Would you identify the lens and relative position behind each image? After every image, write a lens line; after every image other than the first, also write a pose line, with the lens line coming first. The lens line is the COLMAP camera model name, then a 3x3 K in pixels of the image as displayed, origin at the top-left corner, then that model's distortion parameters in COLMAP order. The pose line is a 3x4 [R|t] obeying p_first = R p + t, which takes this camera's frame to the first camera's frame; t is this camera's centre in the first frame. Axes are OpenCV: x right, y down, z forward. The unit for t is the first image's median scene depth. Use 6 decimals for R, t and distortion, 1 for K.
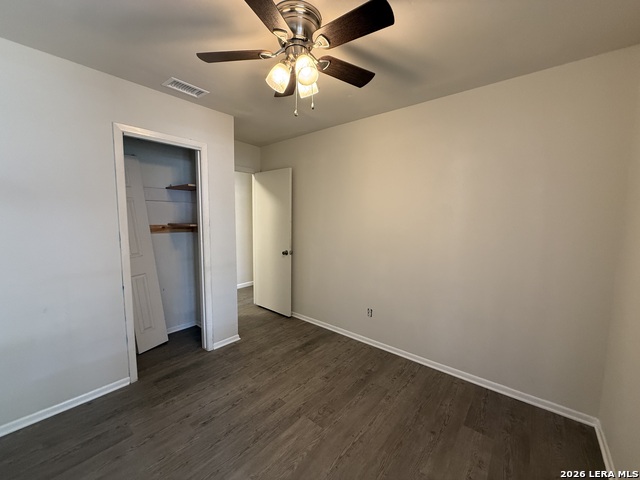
lens RADIAL K [[256.8, 0, 320.4], [0, 256.8, 242.7], [0, 0, 1]] dist [0.000902, -0.000360]
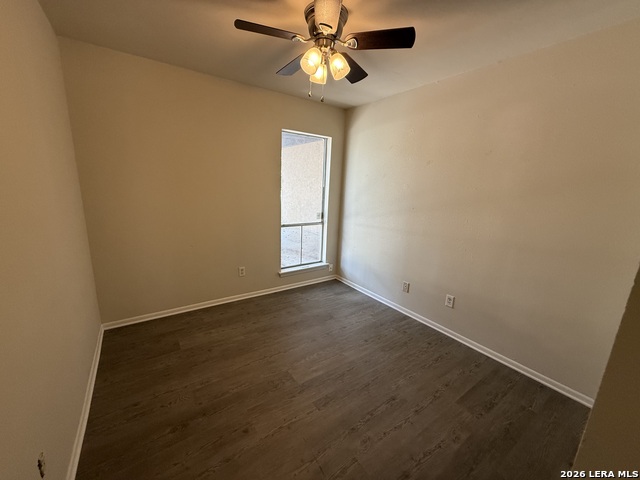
lens RADIAL K [[256.8, 0, 319.5], [0, 256.8, 242.1], [0, 0, 1]] dist [0.000902, -0.000360]
pose [[-0.965019, -0.103155, 0.241033, -0.326019], [-0.022850, 0.948937, 0.314636, -0.190084], [-0.261181, 0.298122, -0.918100, 1.709775]]
